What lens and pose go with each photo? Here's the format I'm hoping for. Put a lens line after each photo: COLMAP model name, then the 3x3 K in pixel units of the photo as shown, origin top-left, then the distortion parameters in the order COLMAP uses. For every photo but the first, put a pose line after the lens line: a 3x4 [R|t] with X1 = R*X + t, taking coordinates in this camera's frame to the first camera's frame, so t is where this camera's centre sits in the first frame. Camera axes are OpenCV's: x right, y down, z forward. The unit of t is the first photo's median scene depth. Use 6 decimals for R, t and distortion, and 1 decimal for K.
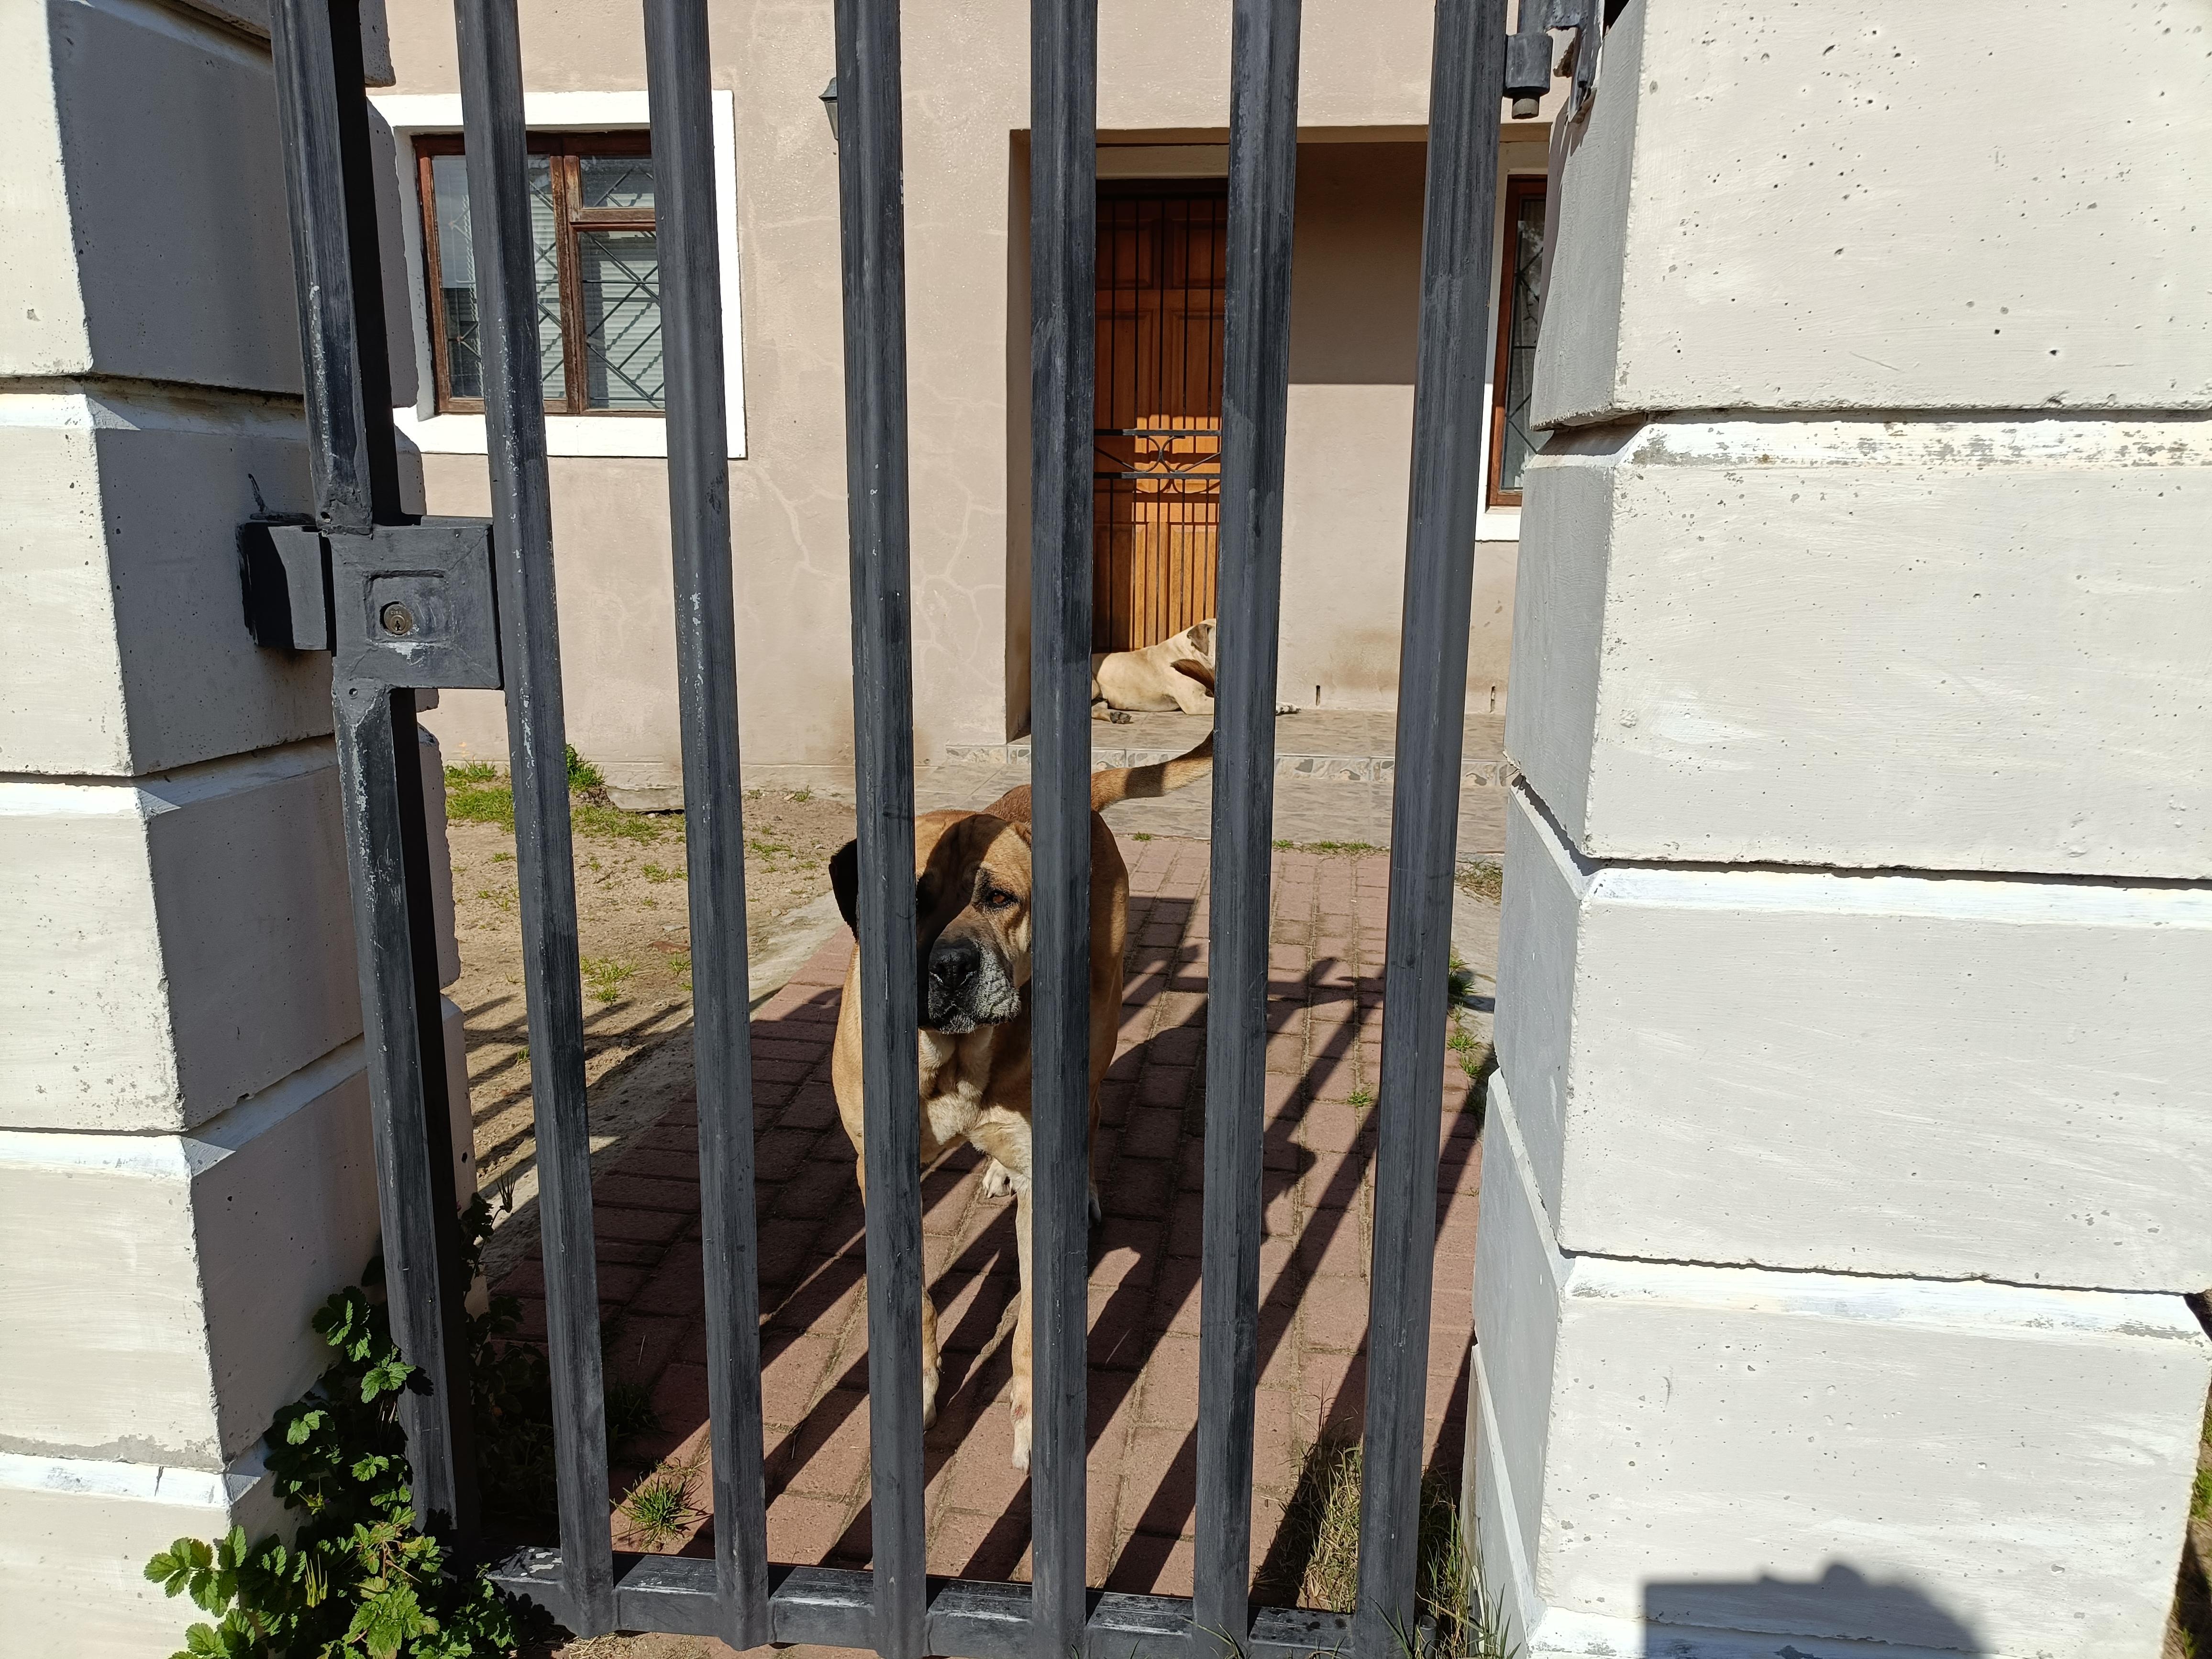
lens RADIAL K [[1609.4, 0, 1112.9], [0, 1609.4, 837.5], [0, 0, 1]] dist [0.039793, -0.024378]
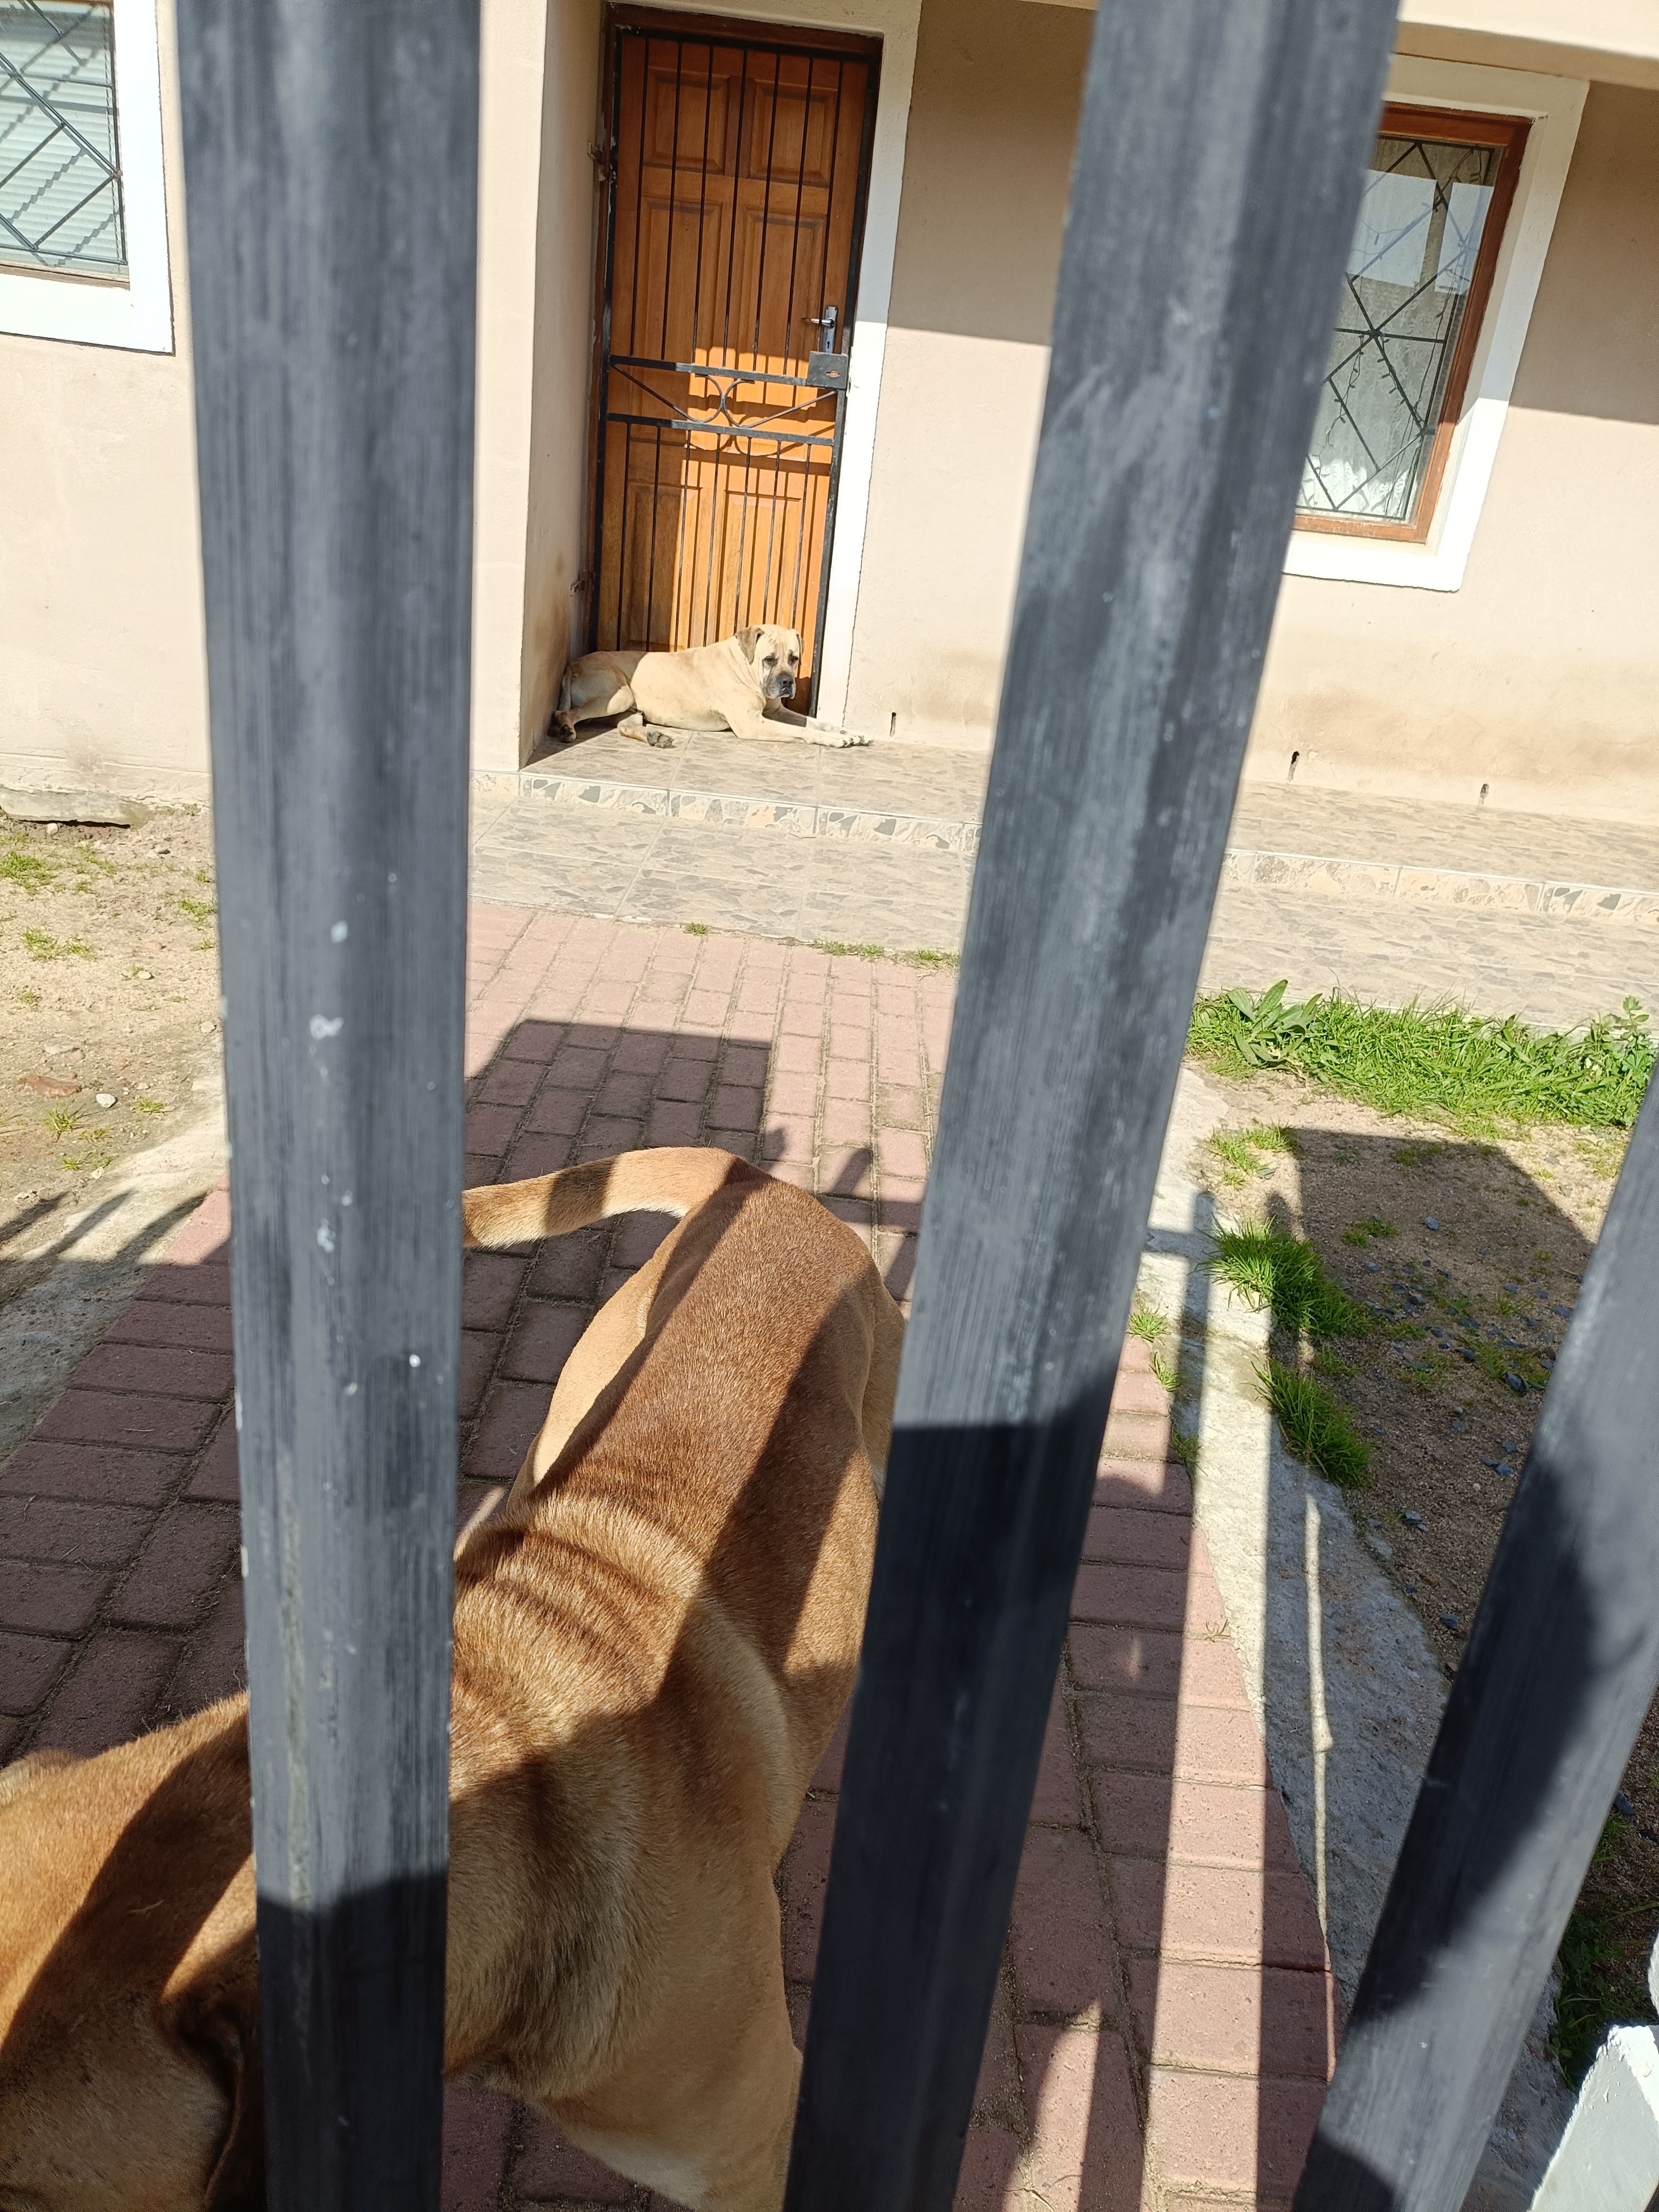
lens RADIAL K [[1609.4, 0, 836.6], [0, 1609.4, 1098.7], [0, 0, 1]] dist [0.039793, -0.024378]
pose [[0.987909, 0.040862, 0.149552, -0.024278], [-0.068268, 0.980741, 0.182994, -0.057322], [-0.139194, -0.190991, 0.971673, 0.168544]]
